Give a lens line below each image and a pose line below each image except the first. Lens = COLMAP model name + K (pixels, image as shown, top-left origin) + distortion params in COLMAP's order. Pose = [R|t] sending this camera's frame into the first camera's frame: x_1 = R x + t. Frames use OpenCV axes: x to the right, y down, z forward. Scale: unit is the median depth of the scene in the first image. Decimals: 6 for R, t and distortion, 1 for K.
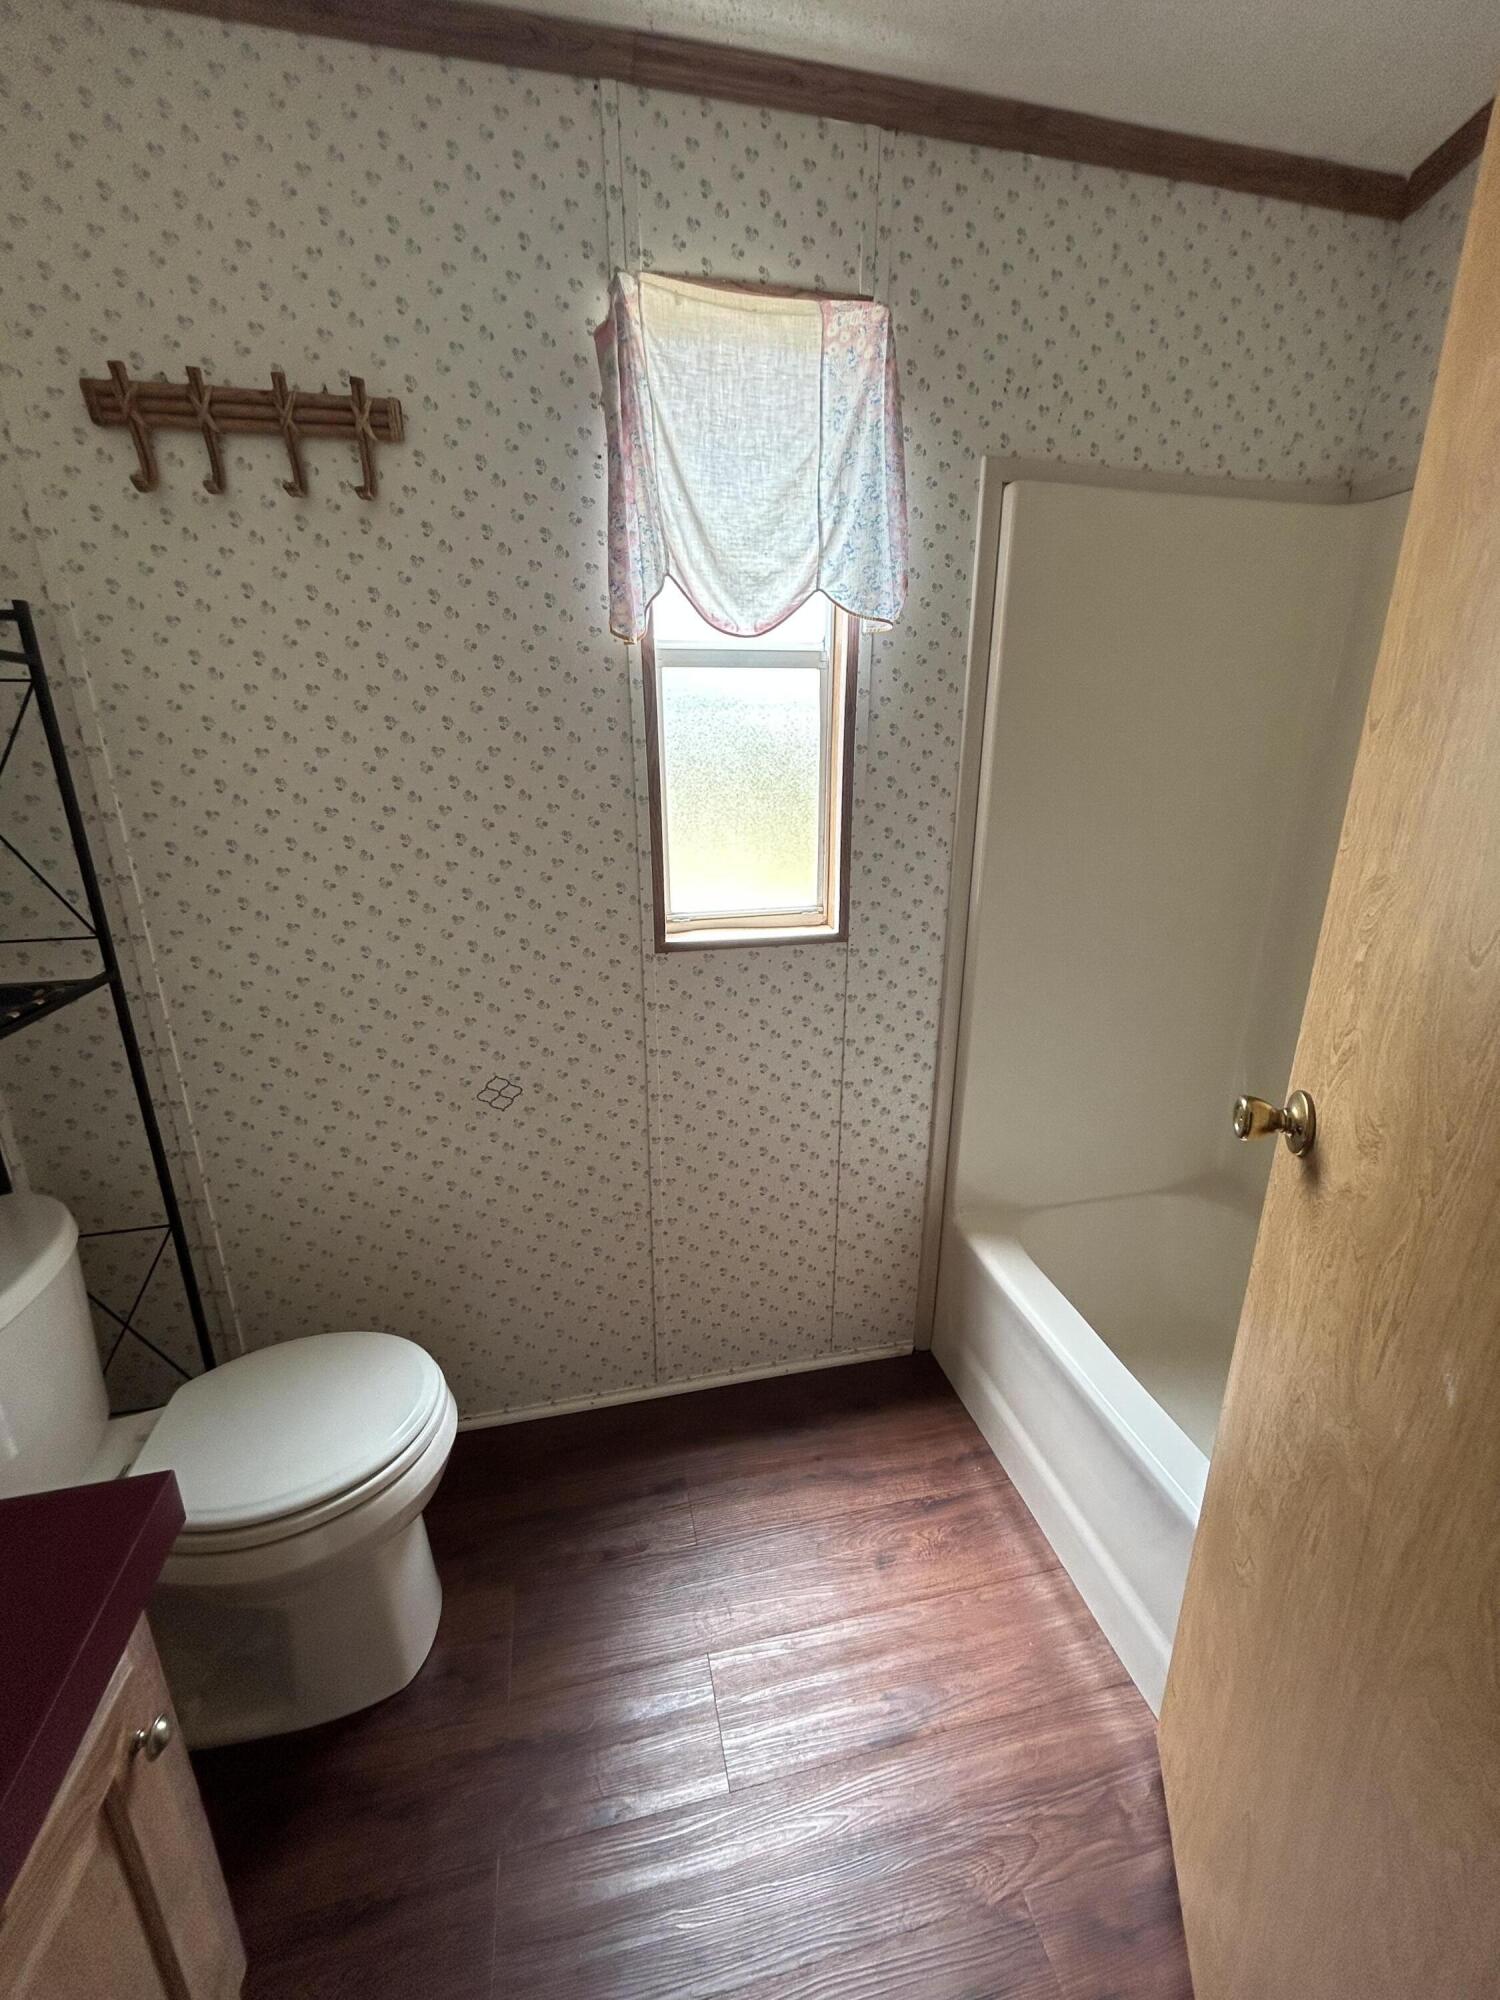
lens RADIAL K [[808.7, 0, 749.4], [0, 808.7, 997.2], [0, 0, 1]] dist [-0.000250, 0.001003]
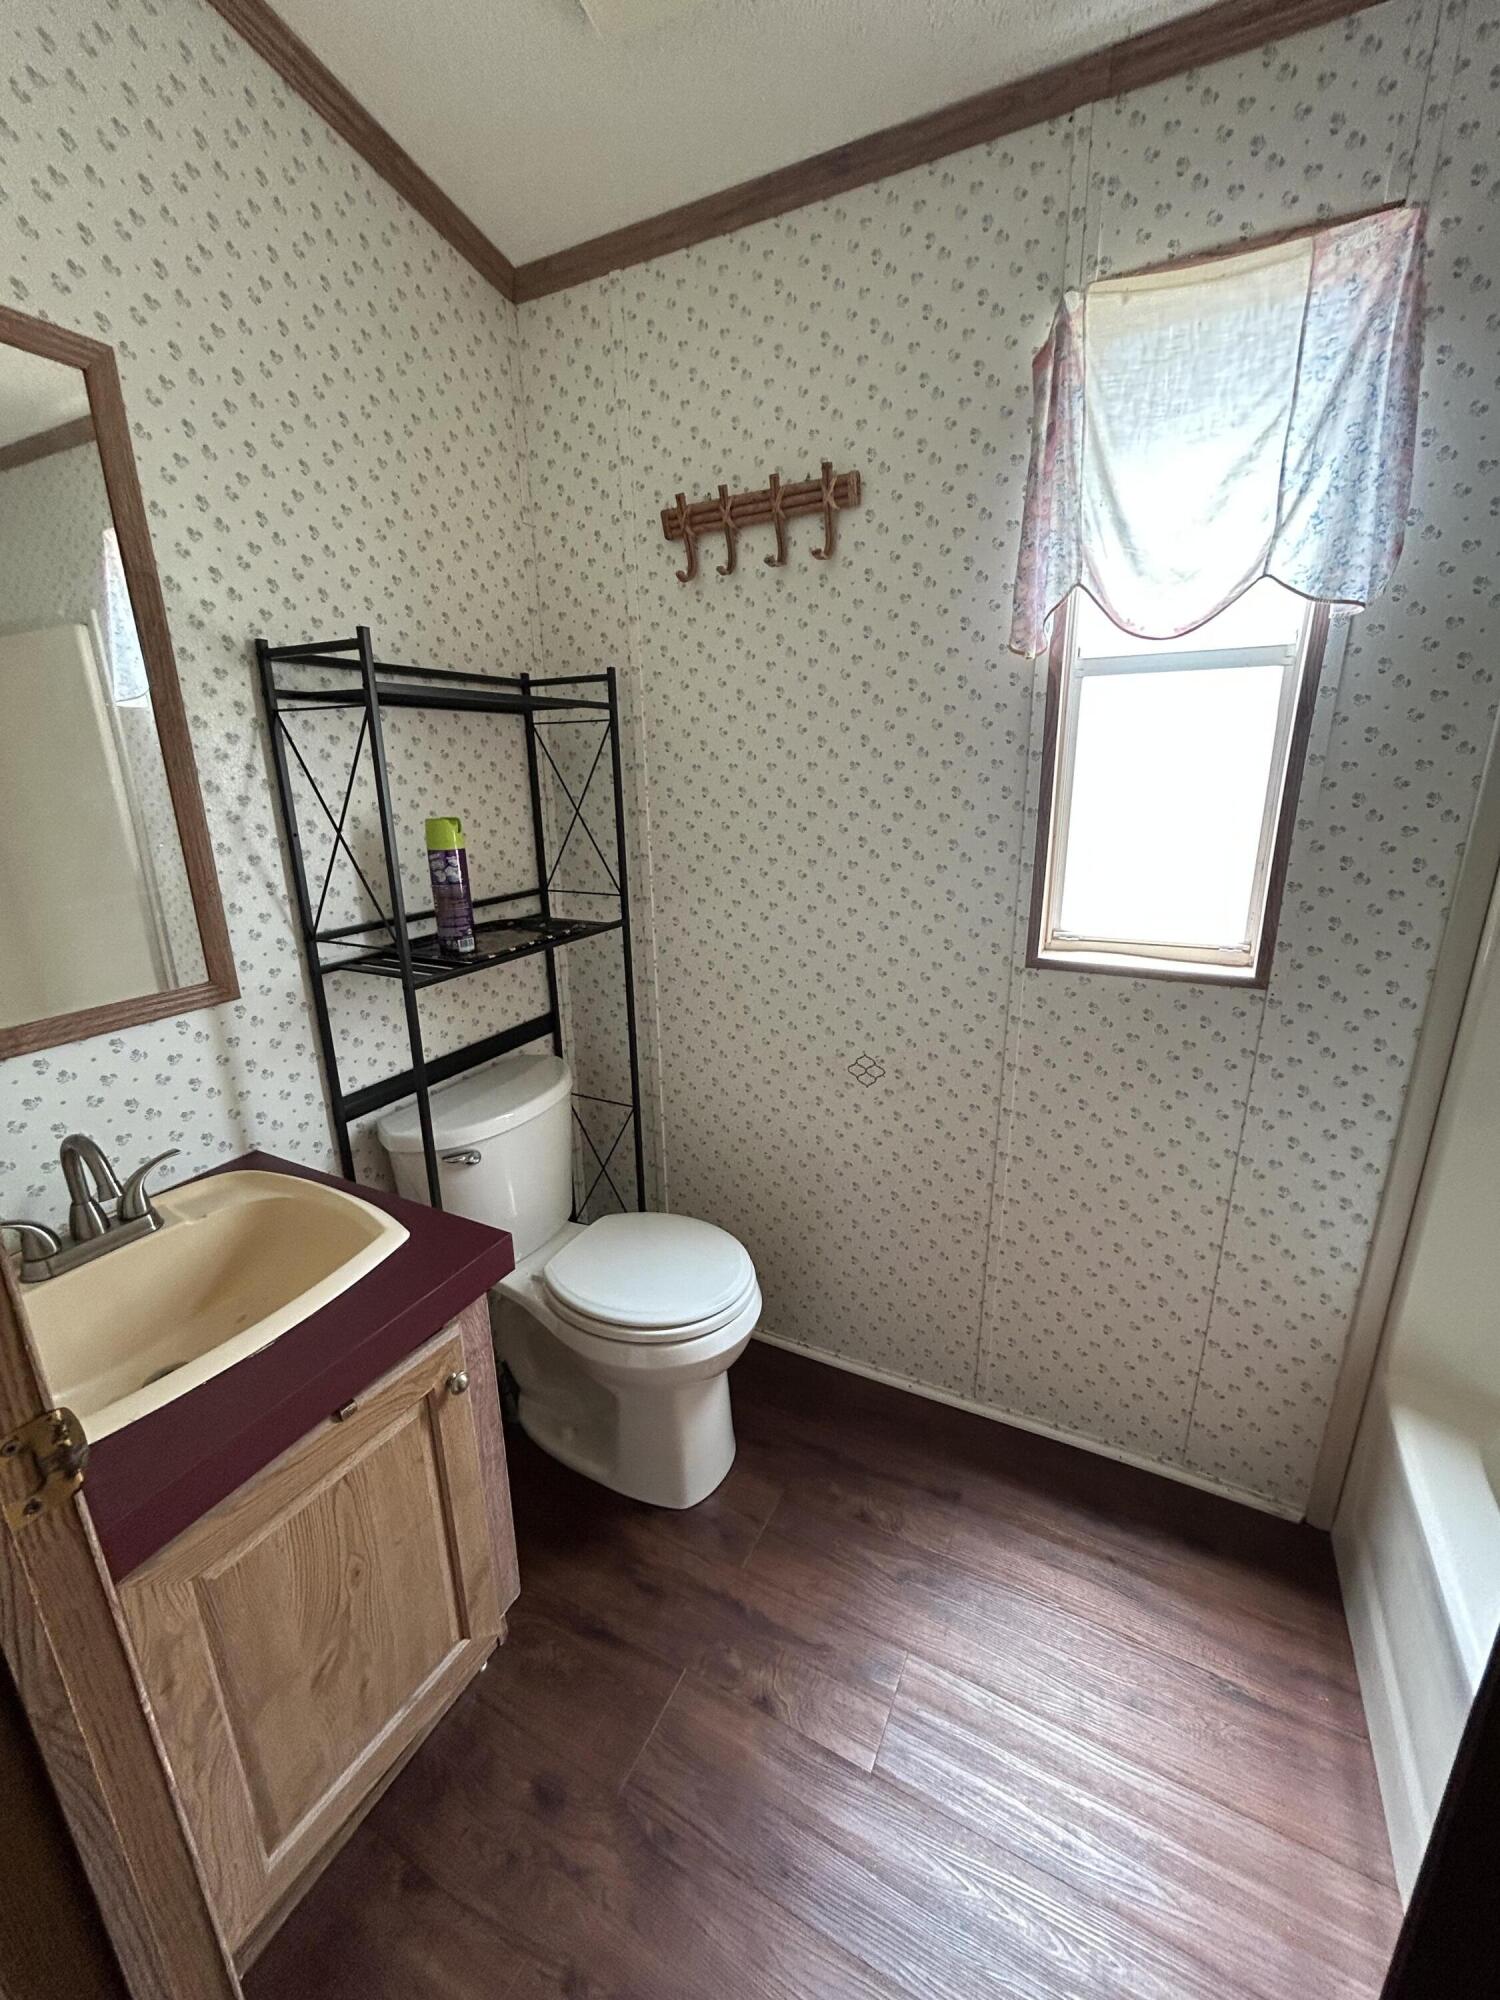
lens RADIAL K [[808.7, 0, 749.4], [0, 808.7, 997.2], [0, 0, 1]] dist [-0.000250, 0.001003]
pose [[0.764990, 0.172069, -0.620631, 0.289010], [-0.180024, 0.982367, 0.050461, -0.009161], [0.618370, 0.073126, 0.782477, 0.024663]]
